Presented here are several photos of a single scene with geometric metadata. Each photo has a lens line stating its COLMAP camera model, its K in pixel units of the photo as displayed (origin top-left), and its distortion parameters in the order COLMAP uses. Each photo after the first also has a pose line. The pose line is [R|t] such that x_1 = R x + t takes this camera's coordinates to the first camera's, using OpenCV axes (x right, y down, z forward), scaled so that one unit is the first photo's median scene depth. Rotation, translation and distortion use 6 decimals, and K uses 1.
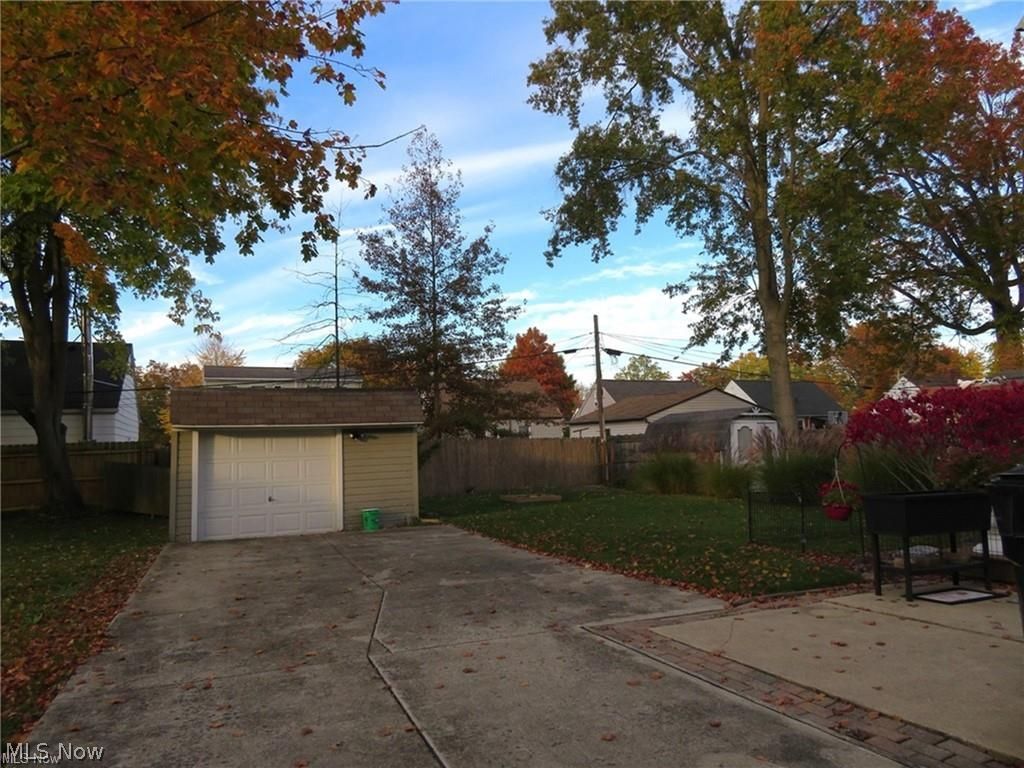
lens RADIAL K [[731.2, 0, 512.0], [0, 731.2, 384.0], [0, 0, 1]] dist [-0.005401, -0.001034]
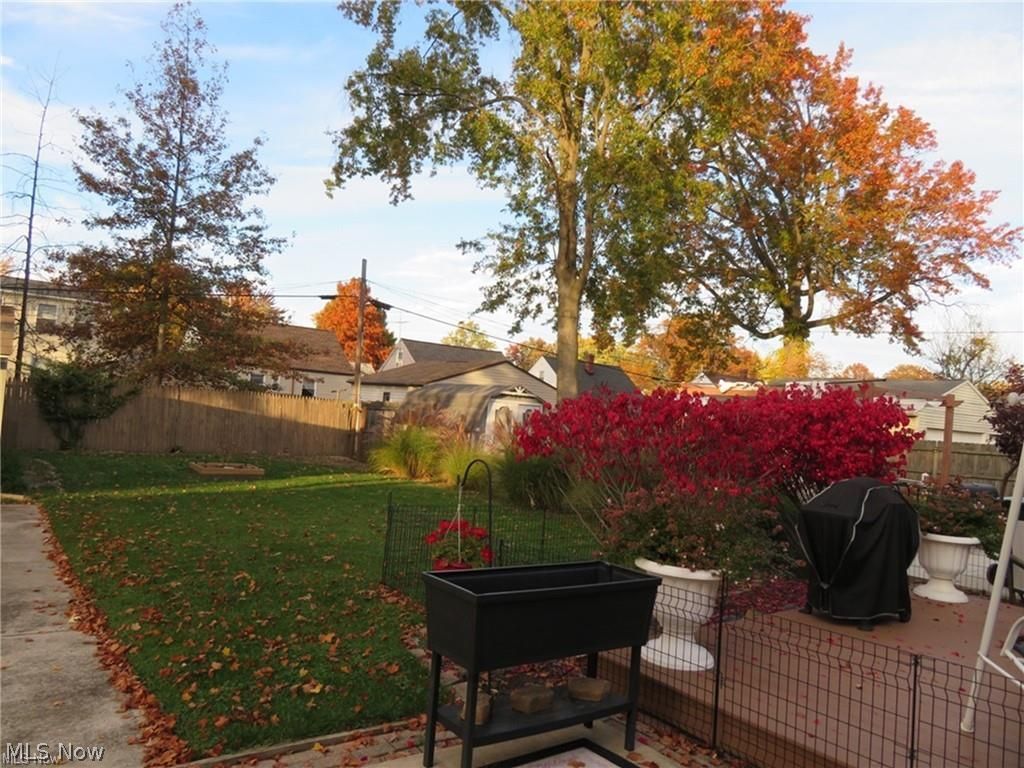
lens RADIAL K [[731.2, 0, 512.0], [0, 731.2, 384.0], [0, 0, 1]] dist [-0.005401, -0.001034]
pose [[0.968059, 0.107353, 0.226575, 0.086607], [-0.119014, 0.992149, 0.038409, -0.002400], [-0.220673, -0.064148, 0.973236, 0.102894]]
